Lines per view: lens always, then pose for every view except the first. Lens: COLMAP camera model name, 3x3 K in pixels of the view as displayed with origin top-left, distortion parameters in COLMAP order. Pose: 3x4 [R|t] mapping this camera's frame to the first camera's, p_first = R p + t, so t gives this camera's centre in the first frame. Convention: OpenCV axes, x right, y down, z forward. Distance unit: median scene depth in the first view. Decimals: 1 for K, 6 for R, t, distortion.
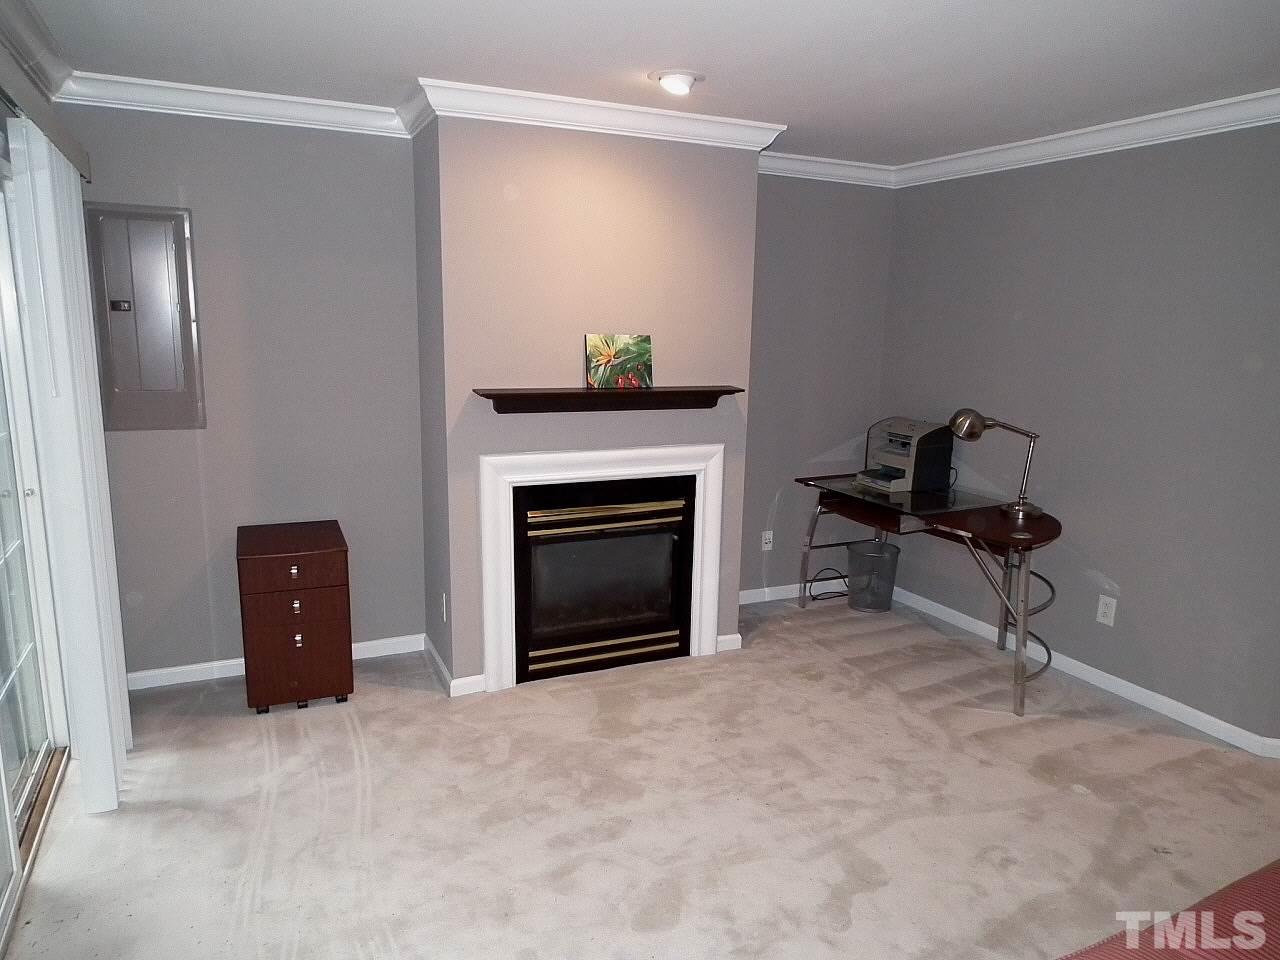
lens RADIAL K [[884.0, 0, 643.8], [0, 884.0, 494.7], [0, 0, 1]] dist [0.004813, -0.000812]
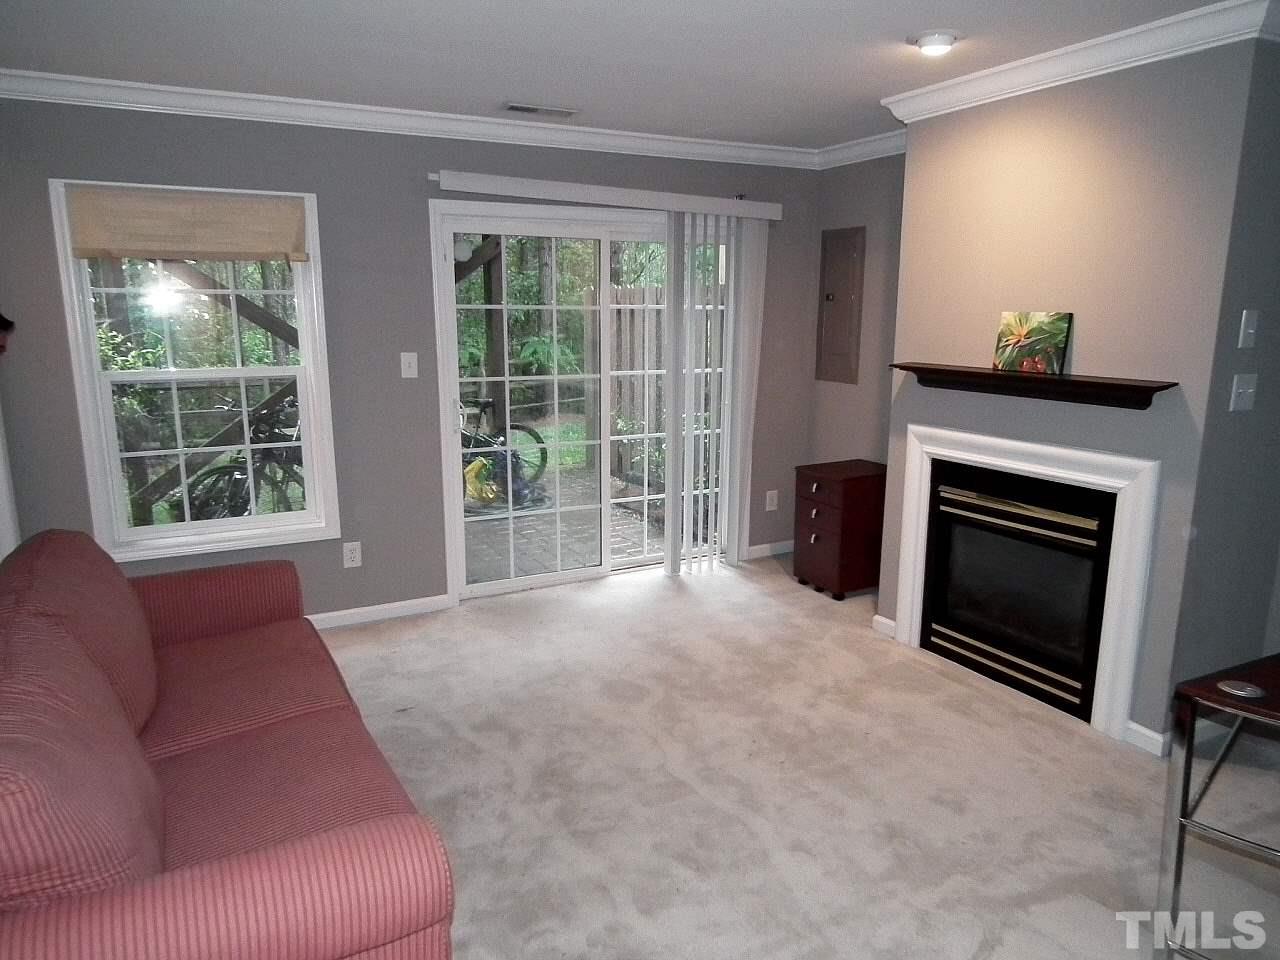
lens RADIAL K [[884.0, 0, 643.8], [0, 884.0, 494.7], [0, 0, 1]] dist [0.004813, -0.000812]
pose [[0.053599, 0.183605, -0.981538, 0.856579], [-0.202053, 0.964612, 0.169405, -0.074286], [0.977907, 0.189242, 0.088800, 0.566446]]
